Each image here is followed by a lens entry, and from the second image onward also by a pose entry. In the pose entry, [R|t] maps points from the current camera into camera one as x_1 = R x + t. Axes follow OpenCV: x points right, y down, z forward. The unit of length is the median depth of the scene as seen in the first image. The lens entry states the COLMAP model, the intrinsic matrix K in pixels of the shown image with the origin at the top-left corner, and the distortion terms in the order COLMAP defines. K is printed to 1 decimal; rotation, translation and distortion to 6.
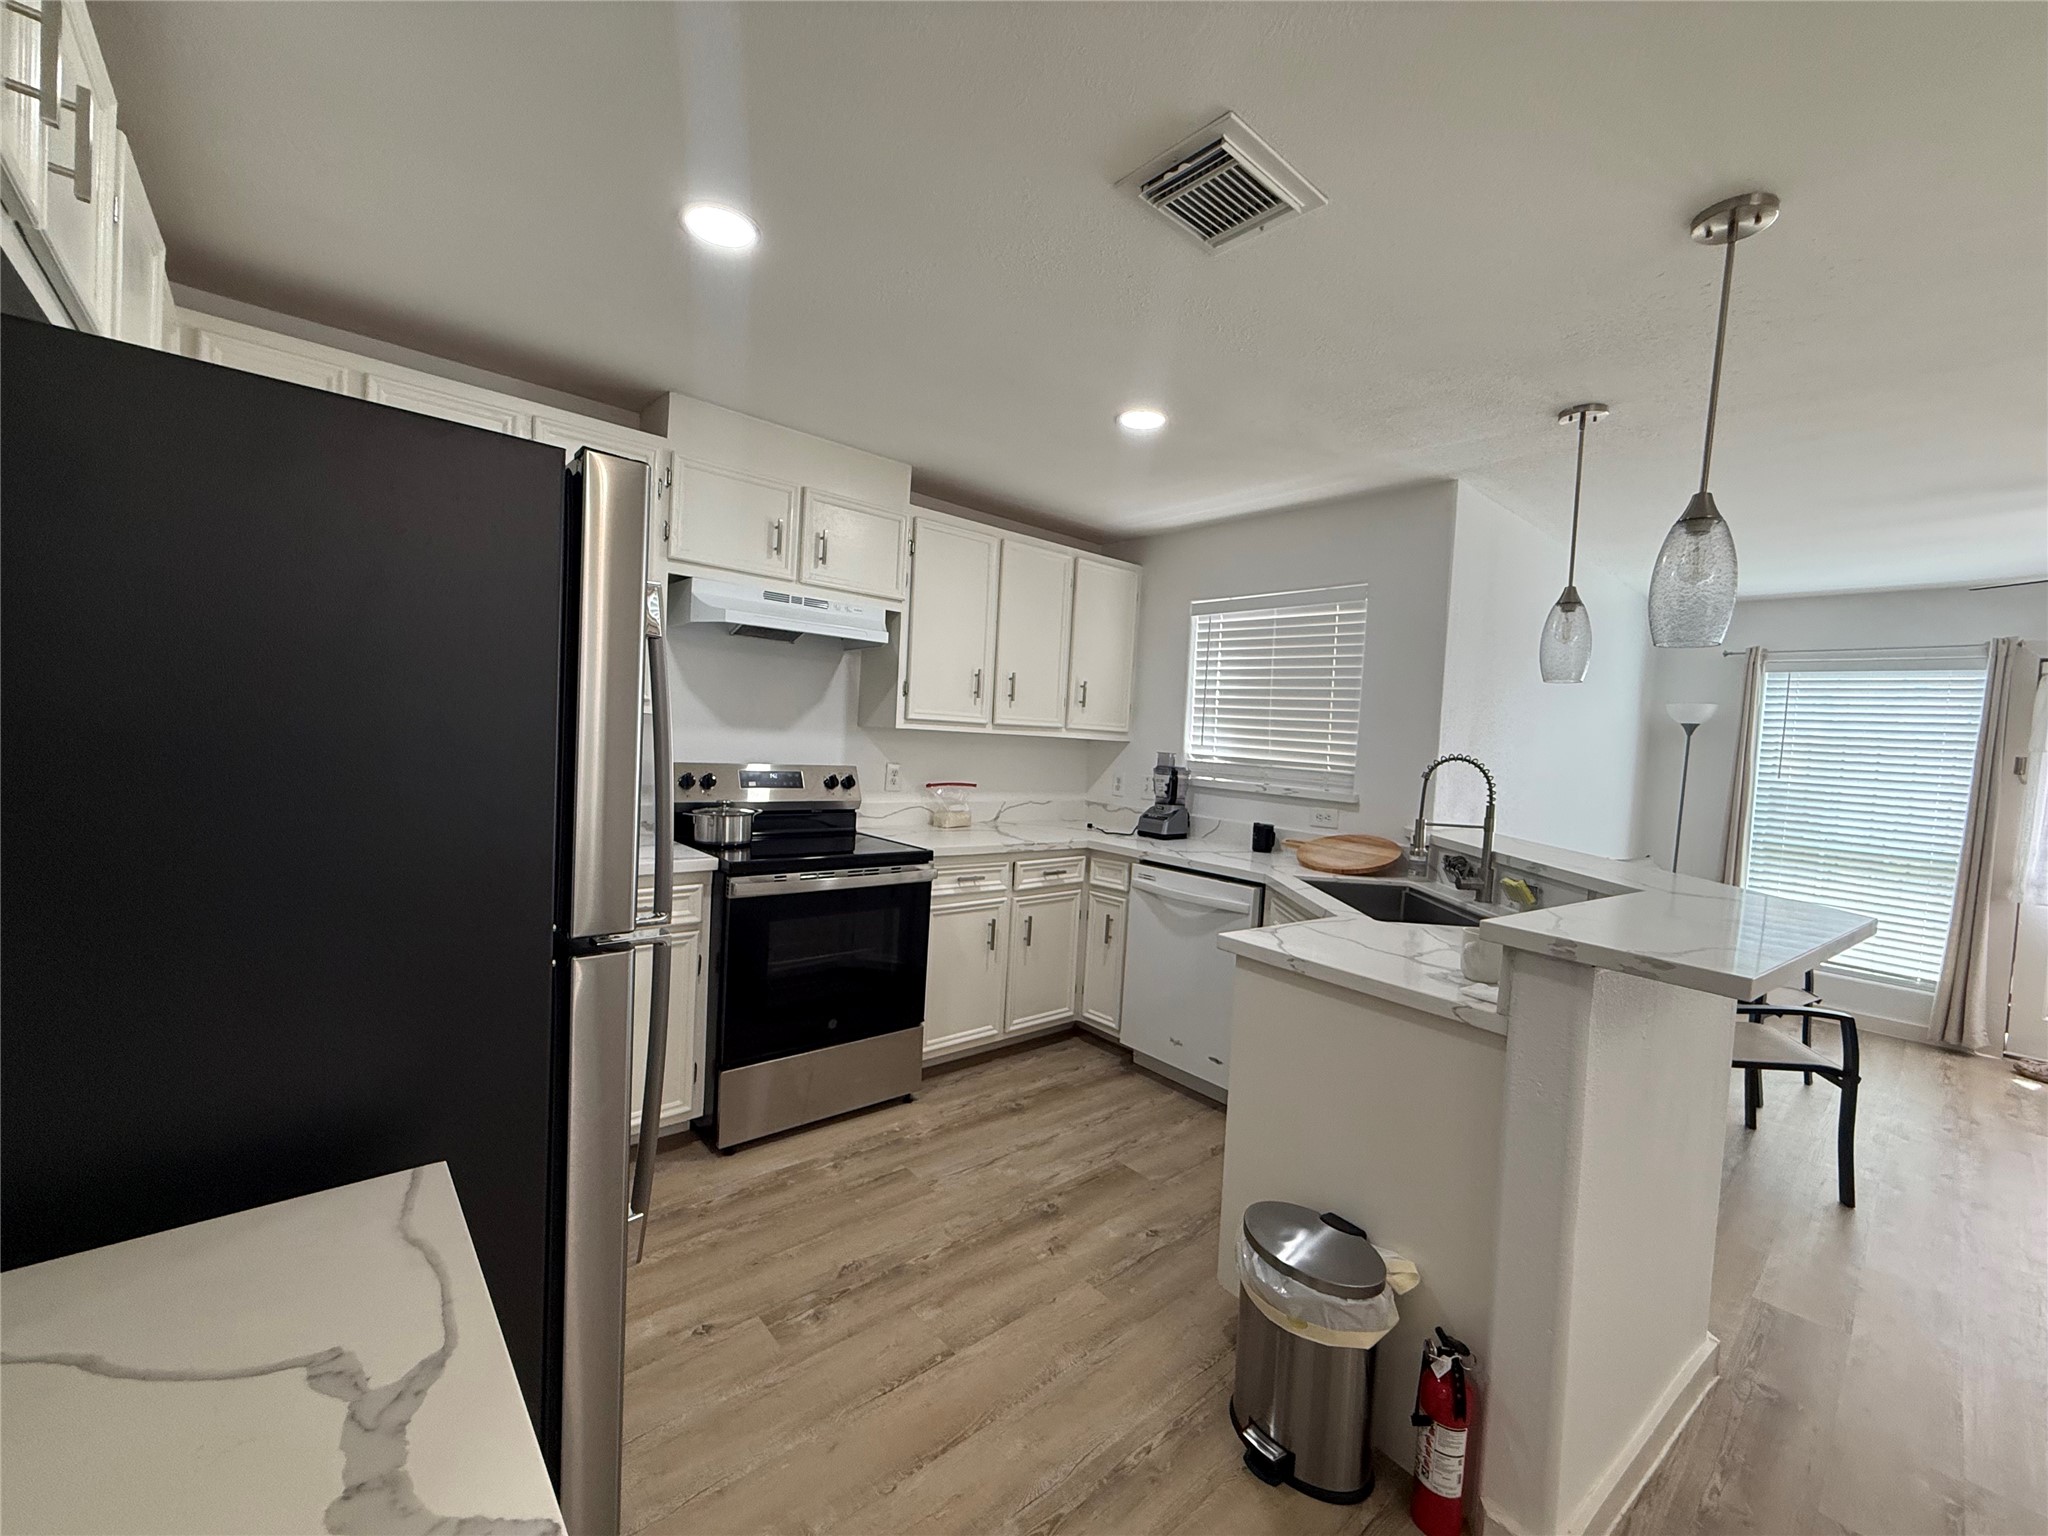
lens RADIAL K [[818.8, 0, 1022.5], [0, 818.8, 769.4], [0, 0, 1]] dist [-0.000227, 0.000124]
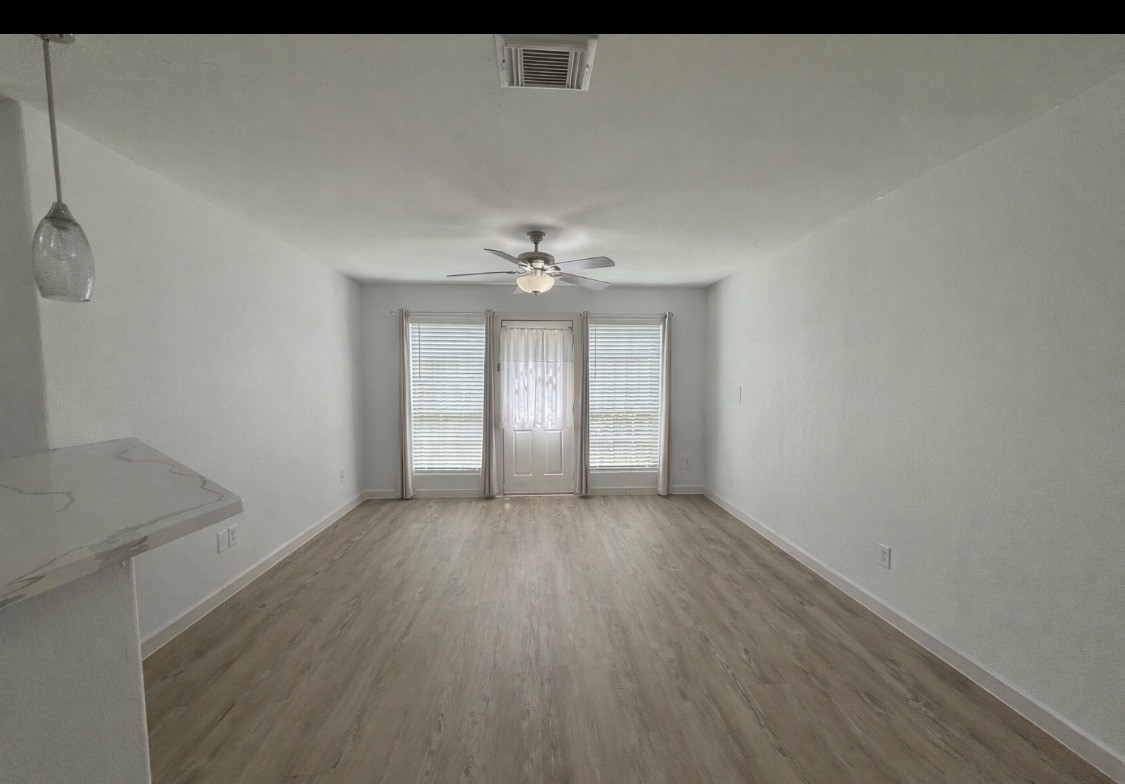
lens RADIAL K [[440.7, 0, 561.9], [0, 440.7, 410.3], [0, 0, 1]] dist [-0.000301, -0.000050]
pose [[0.615403, -0.114517, 0.779849, 0.439367], [0.068087, 0.993415, 0.092148, 0.015681], [-0.785266, -0.003611, 0.619148, 0.133611]]
